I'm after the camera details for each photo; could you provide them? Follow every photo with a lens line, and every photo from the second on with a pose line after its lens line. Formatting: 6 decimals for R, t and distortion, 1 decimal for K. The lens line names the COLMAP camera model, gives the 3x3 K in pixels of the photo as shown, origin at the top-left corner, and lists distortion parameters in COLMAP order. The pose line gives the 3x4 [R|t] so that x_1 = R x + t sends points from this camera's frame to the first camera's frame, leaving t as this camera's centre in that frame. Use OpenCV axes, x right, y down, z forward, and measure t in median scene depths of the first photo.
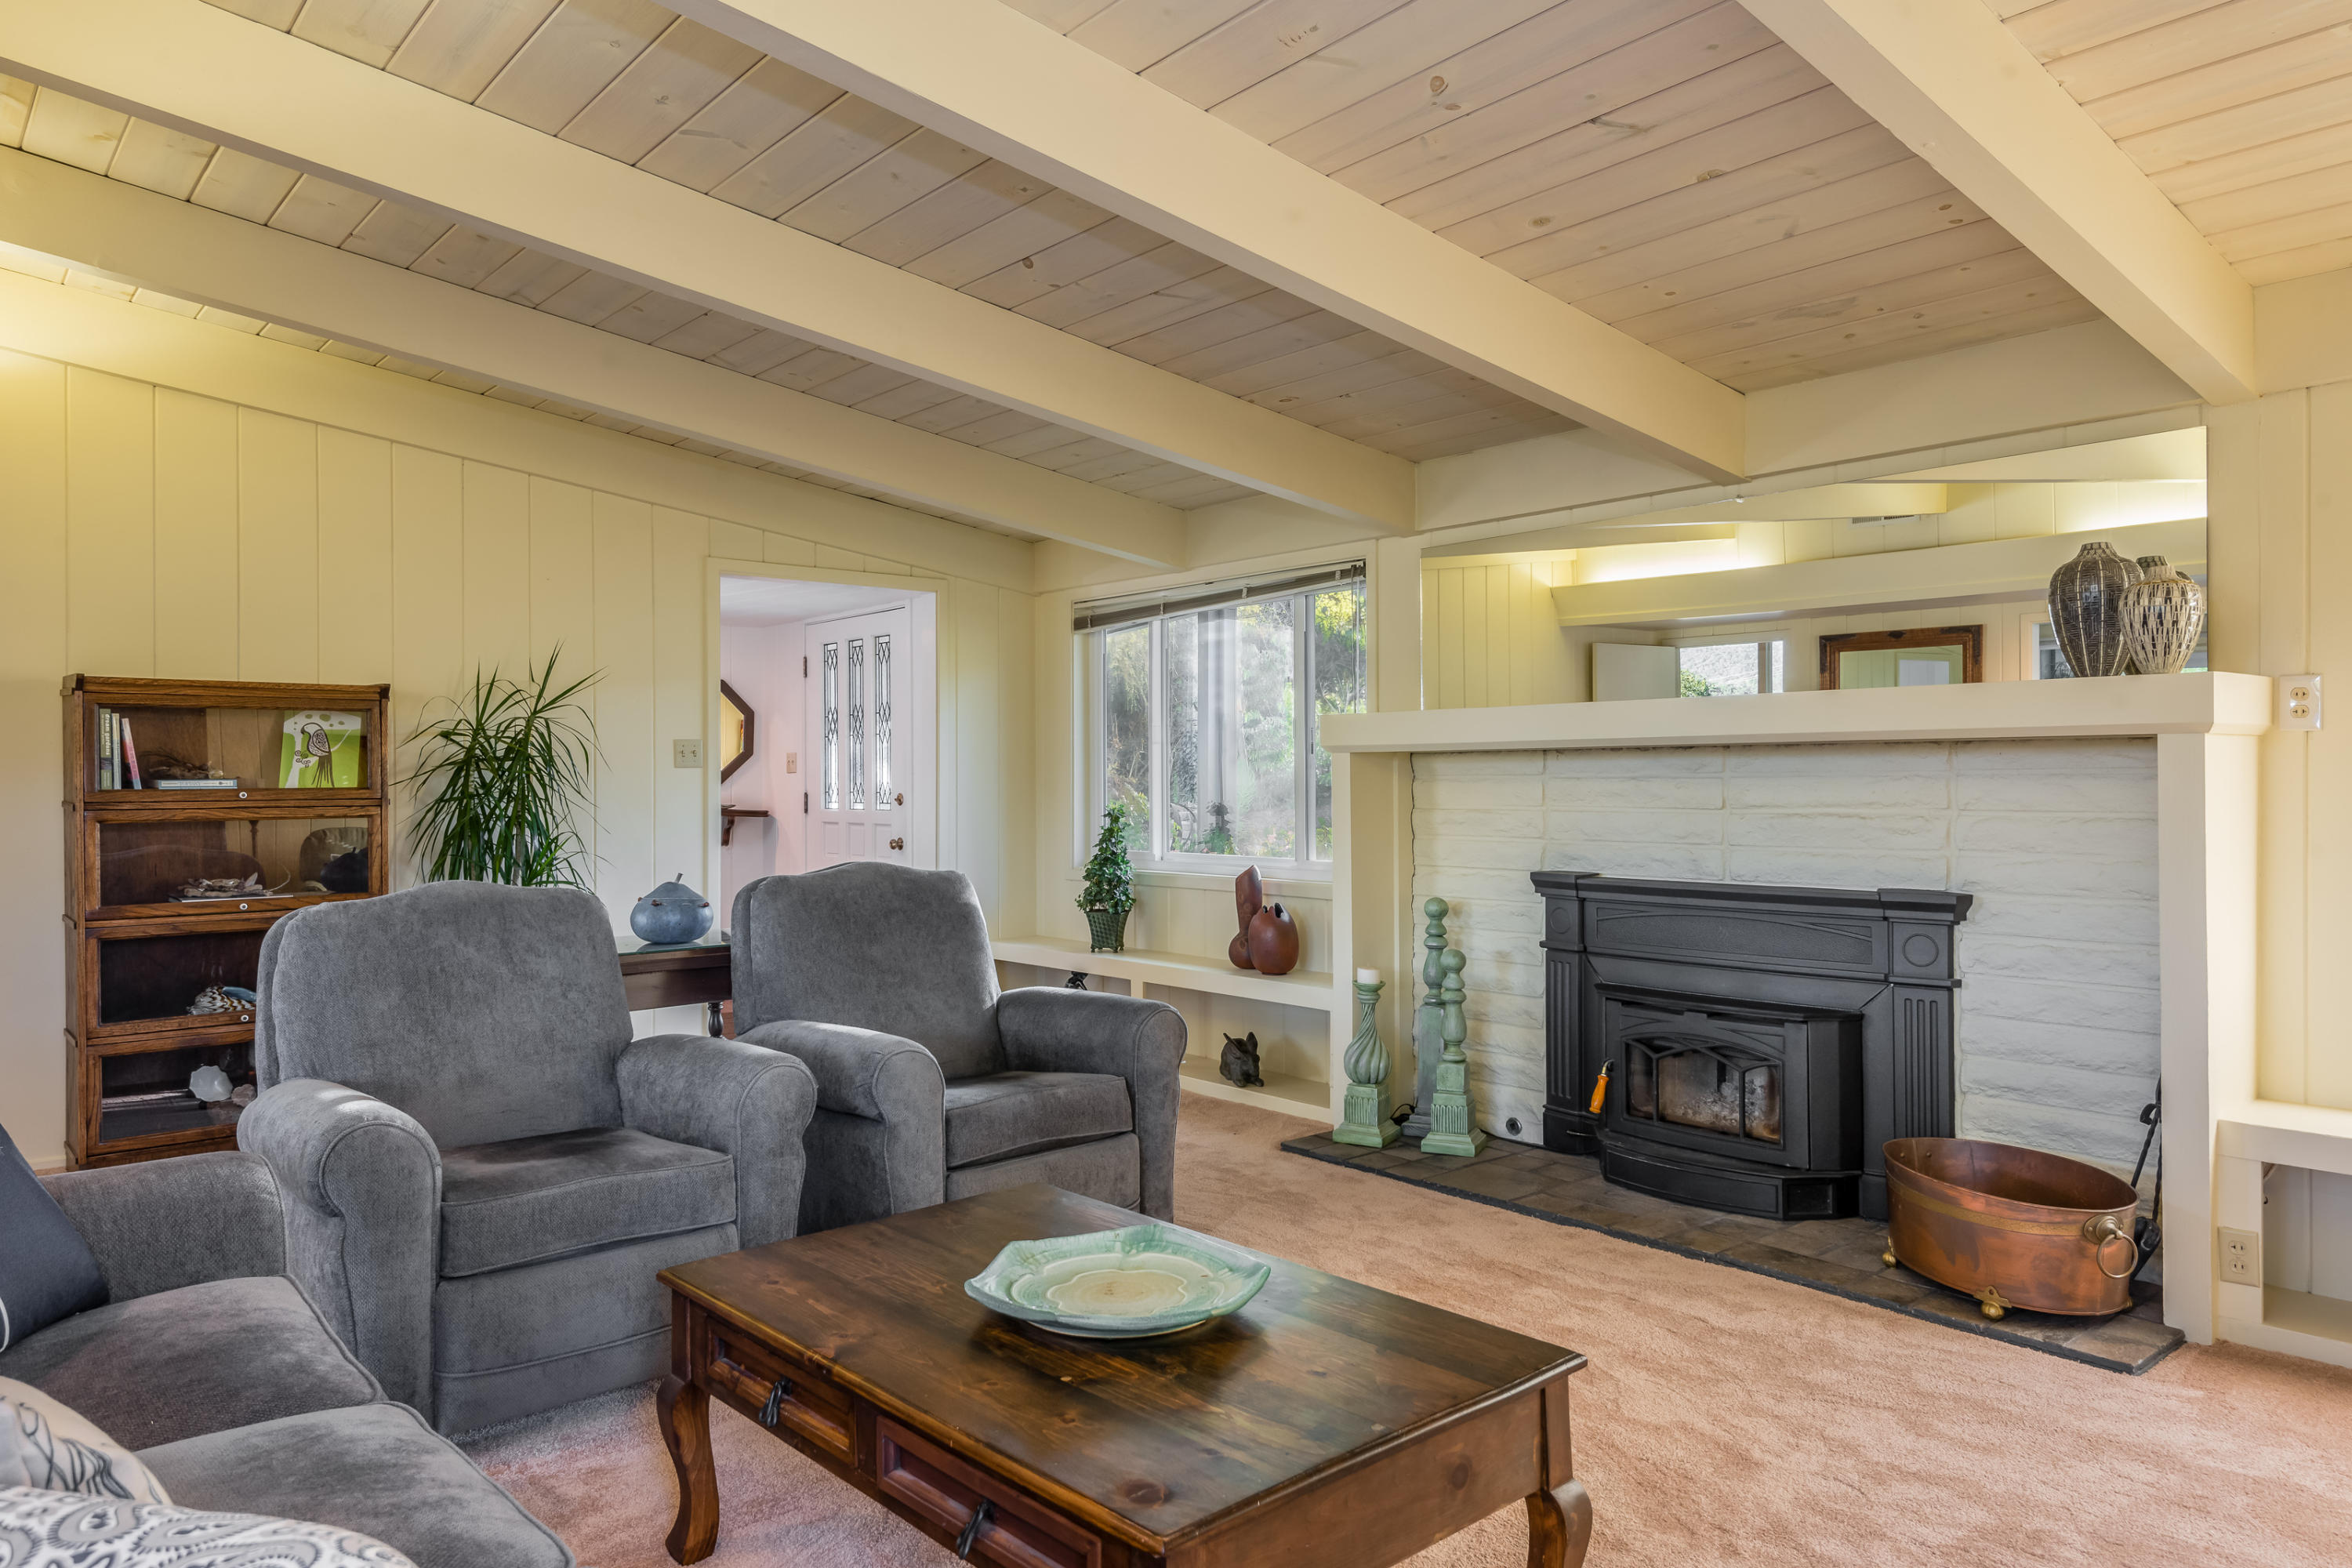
lens RADIAL K [[1538.3, 0, 1175.1], [0, 1538.3, 790.5], [0, 0, 1]] dist [-0.002902, -0.000465]
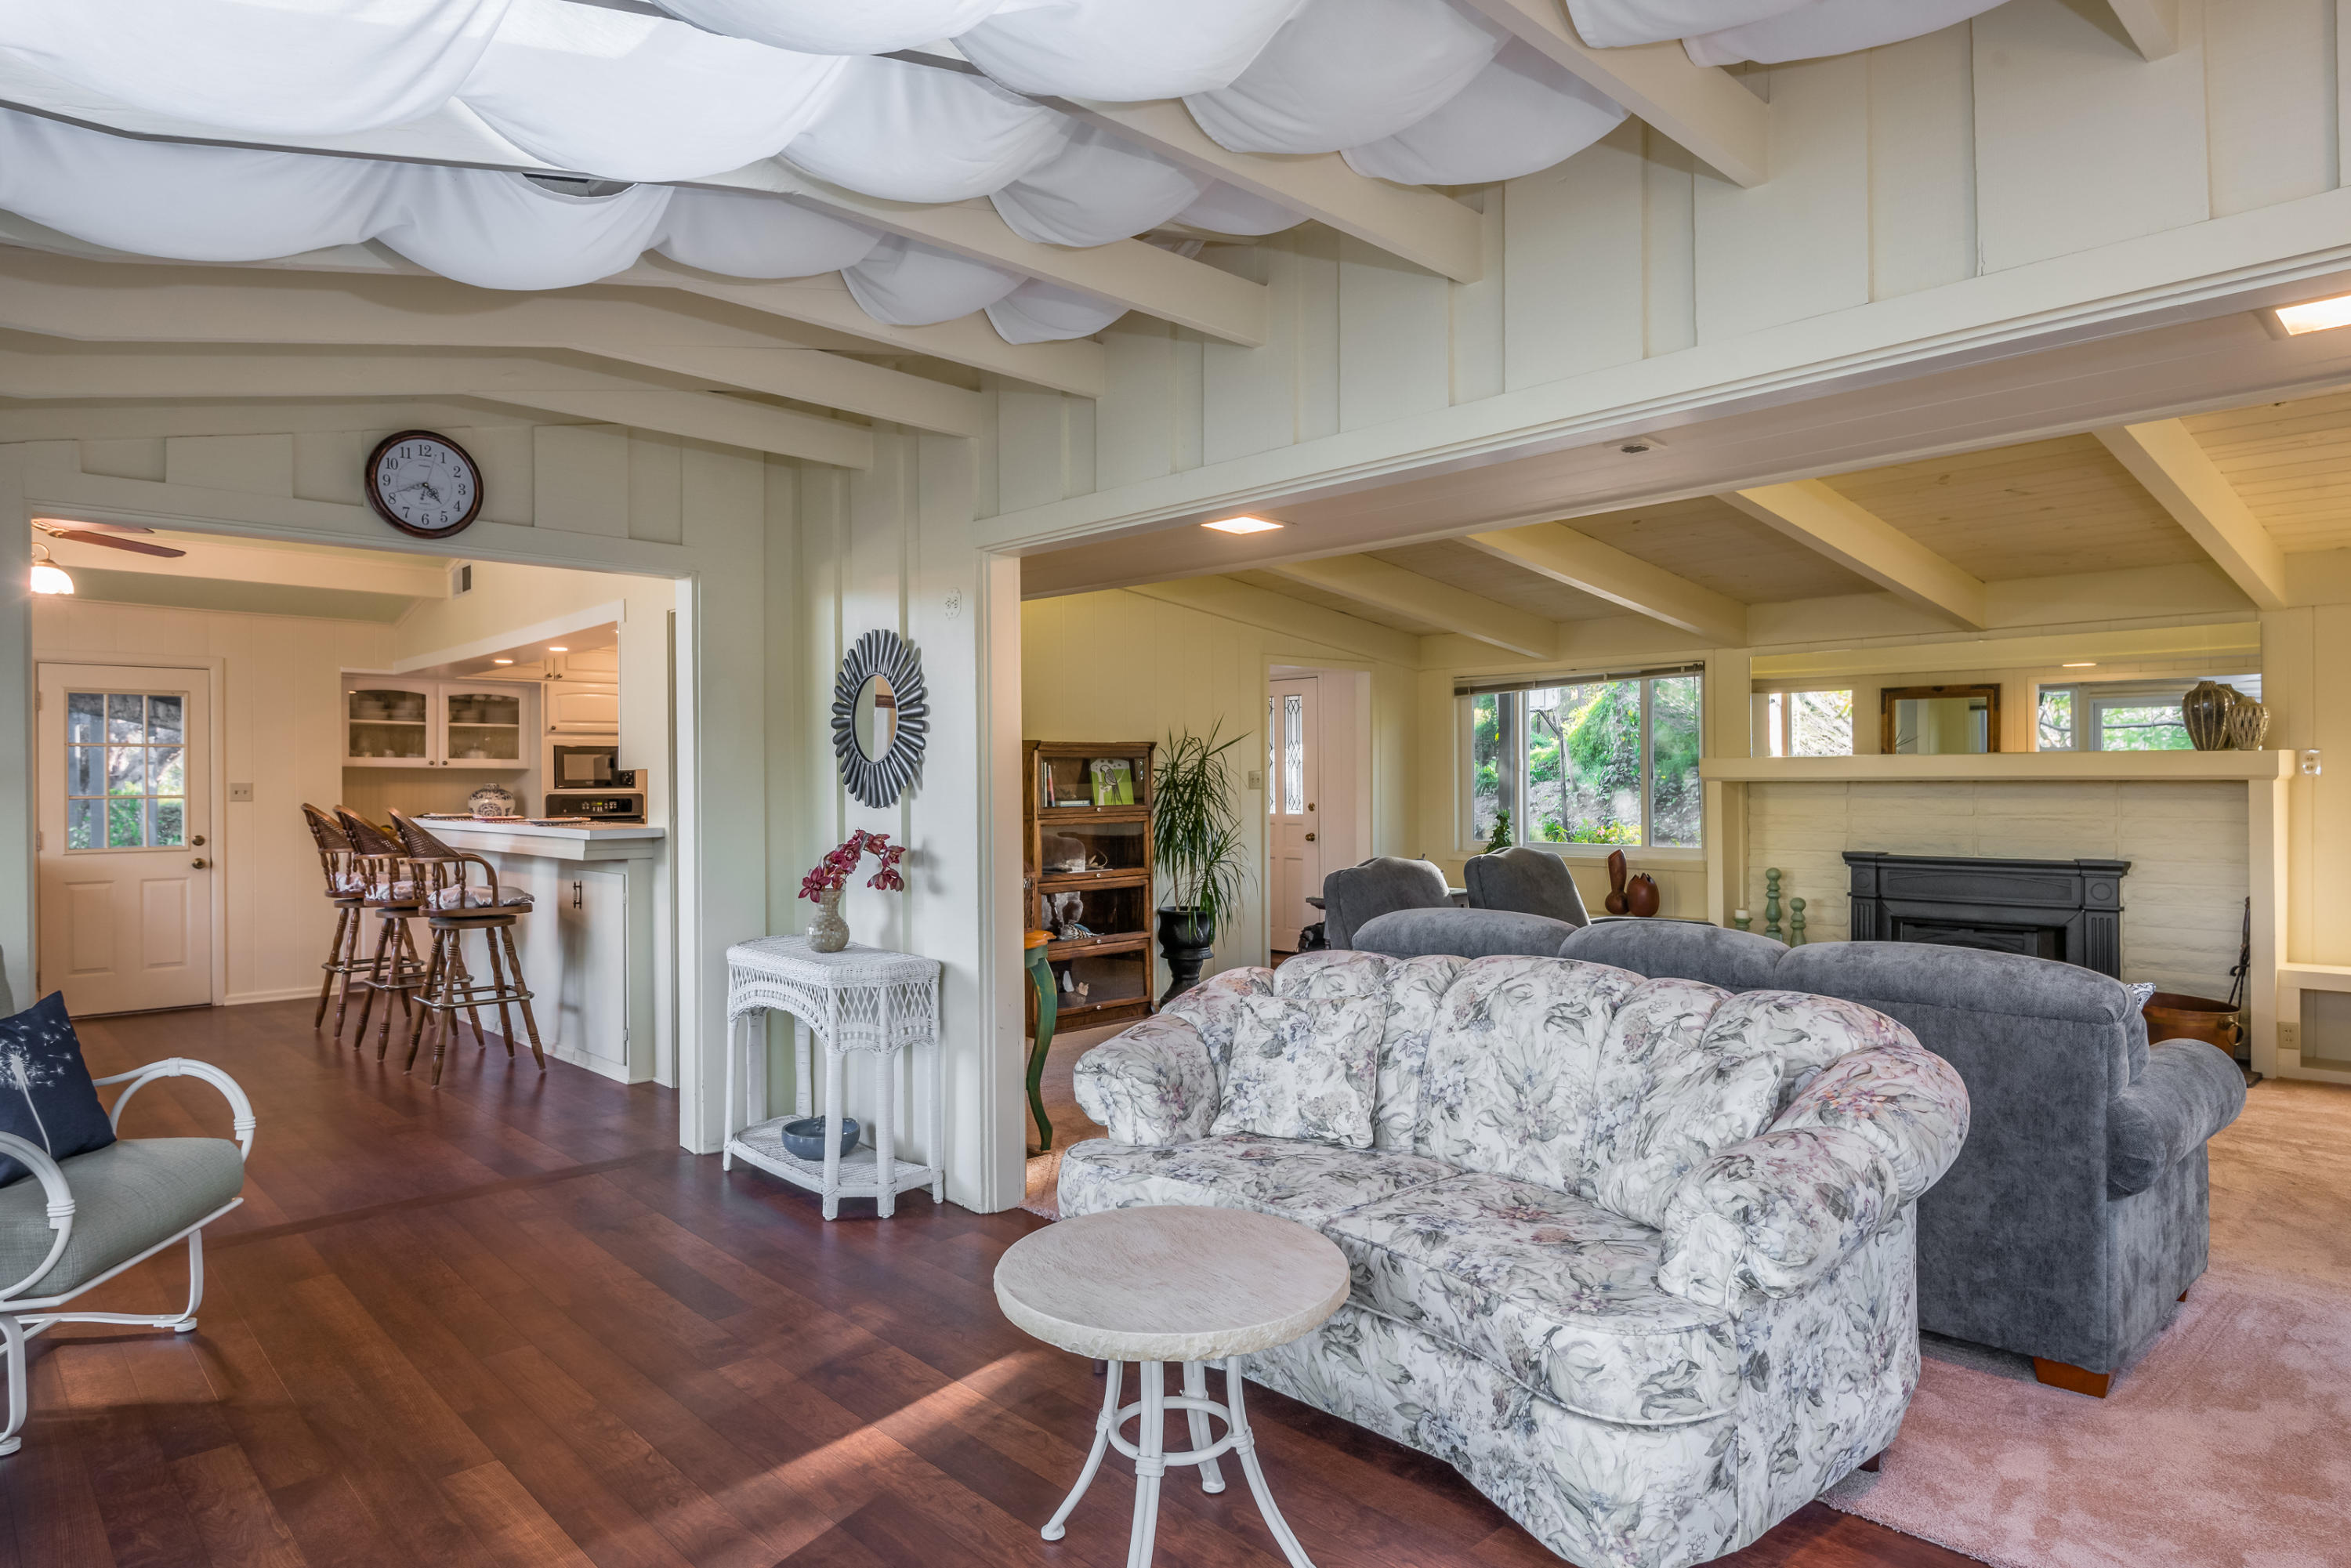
lens RADIAL K [[1369.0, 0, 1184.9], [0, 1369.0, 791.2], [0, 0, 1]] dist [-0.022355, -0.000909]
pose [[0.999564, -0.002608, 0.029427, -0.574732], [0.002594, 0.999997, 0.000511, -0.018479], [-0.029428, -0.000434, 0.999567, -0.519613]]
